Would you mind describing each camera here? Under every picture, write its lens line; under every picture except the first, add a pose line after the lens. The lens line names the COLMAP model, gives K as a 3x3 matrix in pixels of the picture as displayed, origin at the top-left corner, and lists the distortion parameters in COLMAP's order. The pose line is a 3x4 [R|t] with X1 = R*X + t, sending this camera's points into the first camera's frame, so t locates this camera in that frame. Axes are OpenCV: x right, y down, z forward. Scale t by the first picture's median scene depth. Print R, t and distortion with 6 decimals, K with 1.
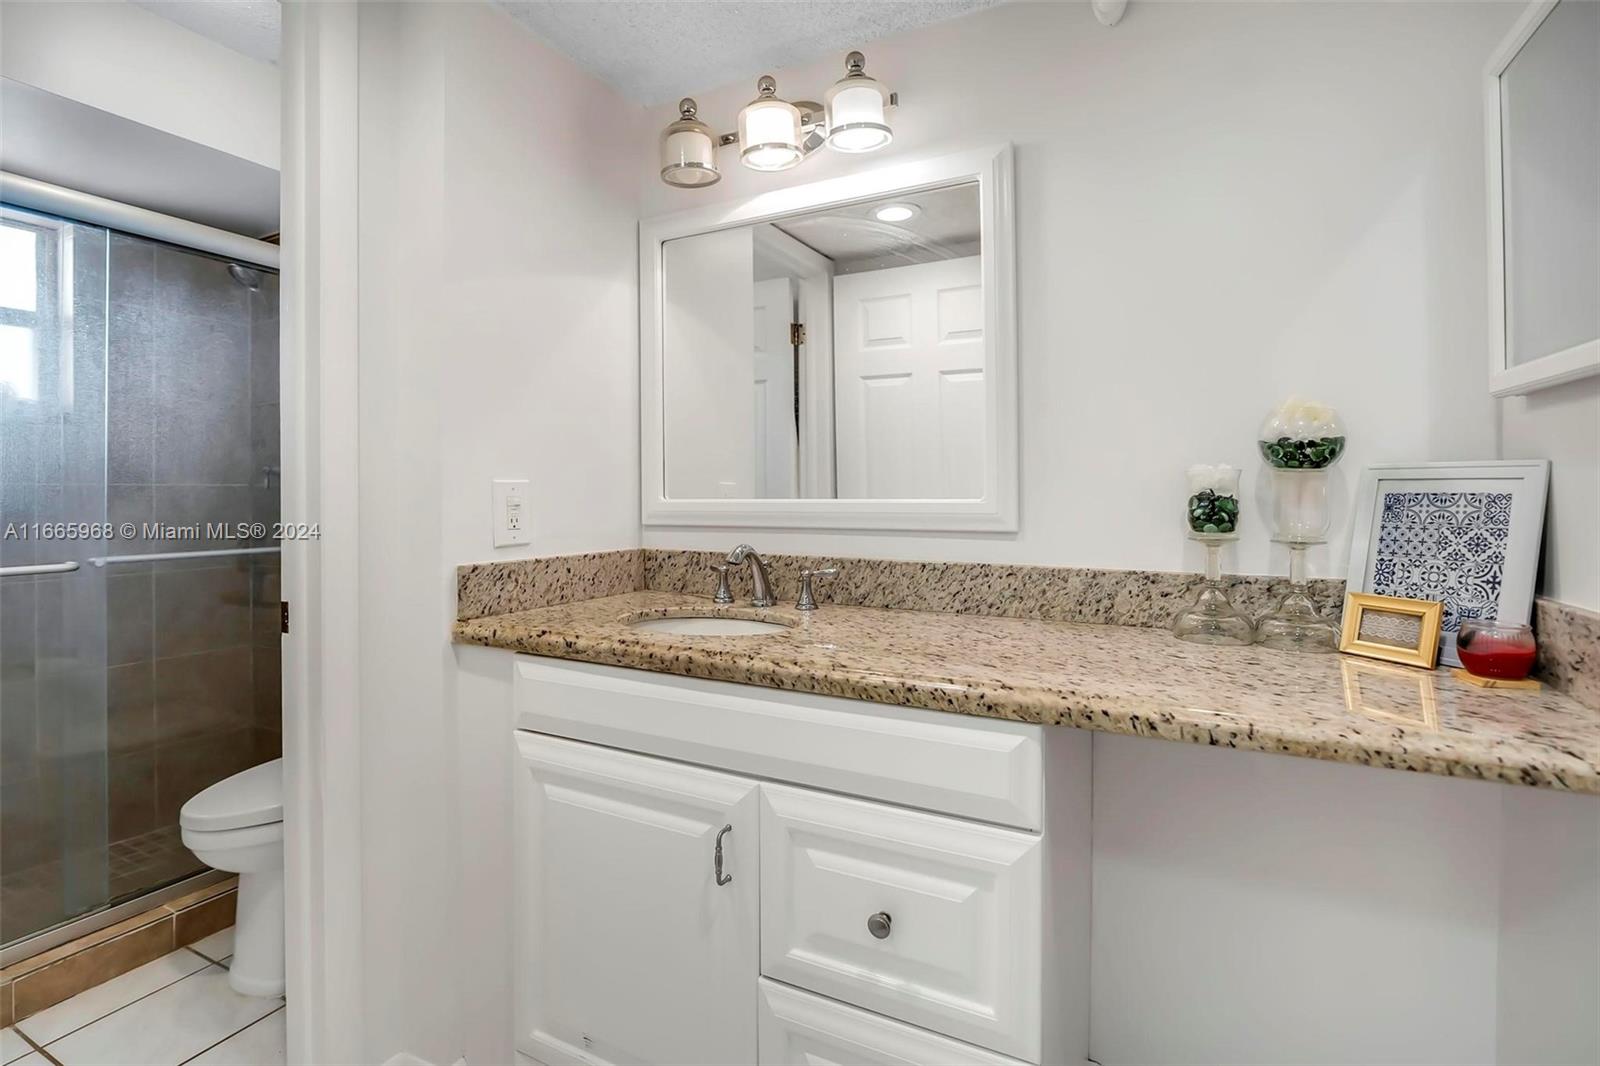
lens RADIAL K [[755.3, 0, 800.8], [0, 755.3, 522.4], [0, 0, 1]] dist [-0.020894, 0.004919]
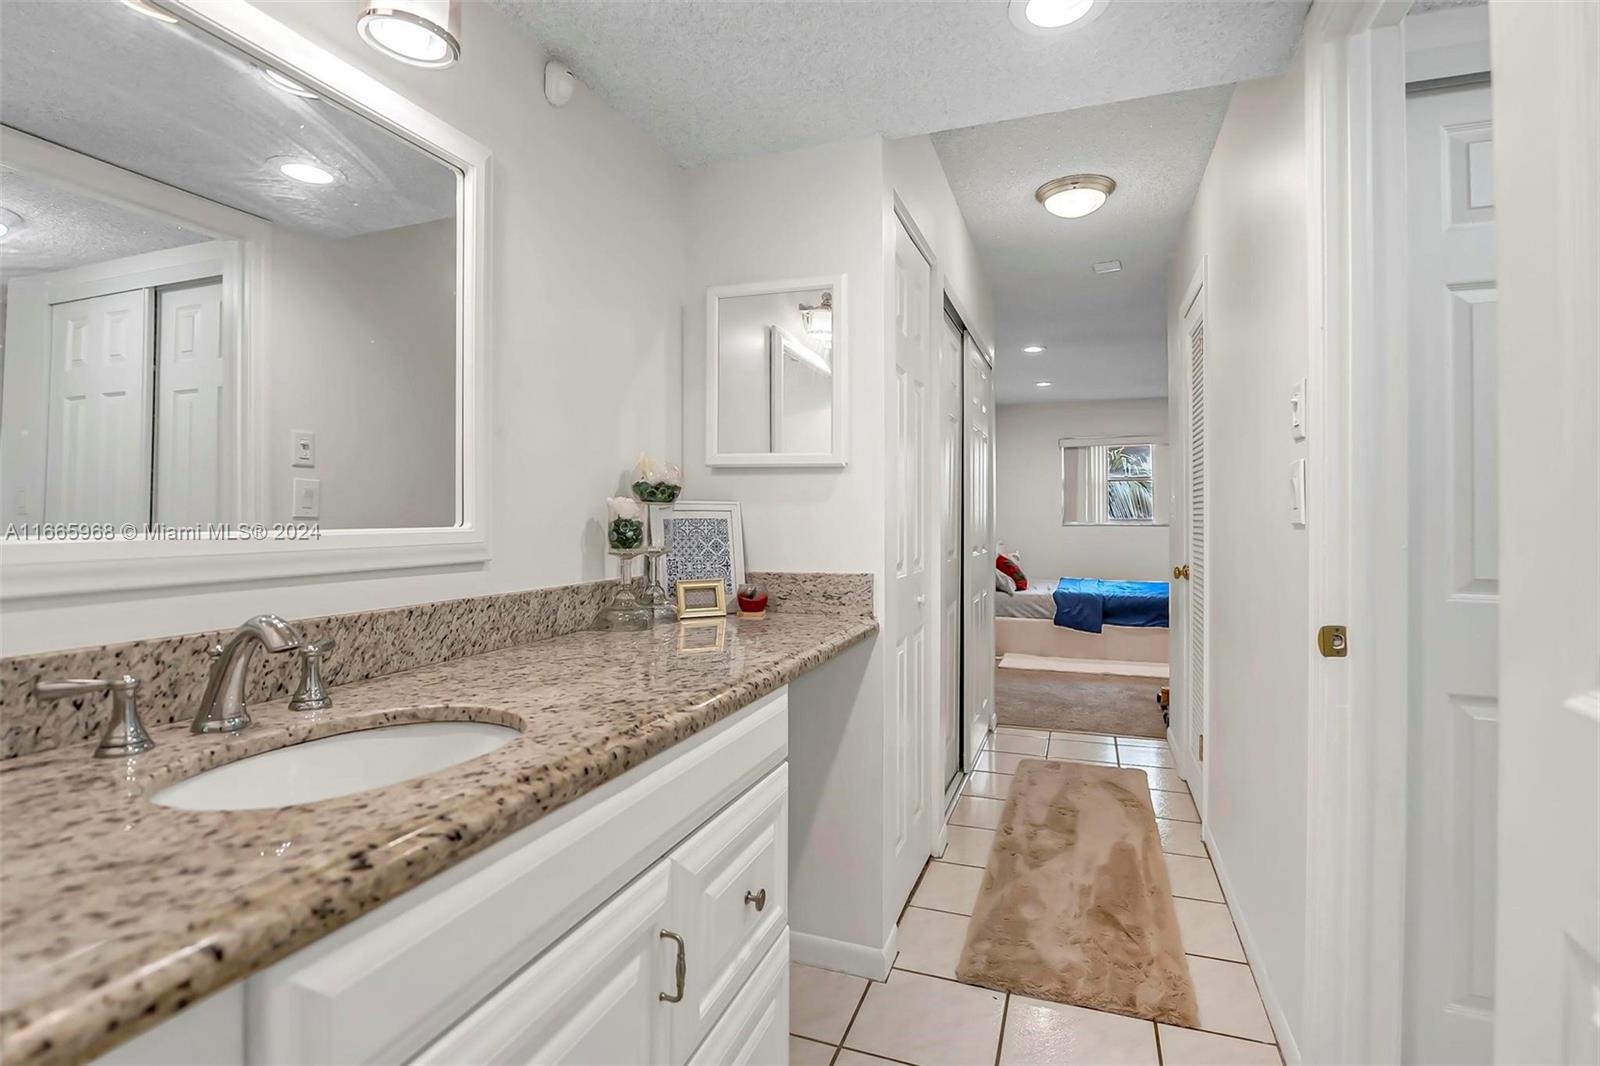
lens RADIAL K [[755.3, 0, 800.8], [0, 755.3, 522.4], [0, 0, 1]] dist [-0.020894, 0.004919]
pose [[-0.112085, -0.006949, 0.993674, -0.720162], [0.040457, 0.999115, 0.011550, -0.031528], [-0.992875, 0.041496, -0.111705, 0.732890]]
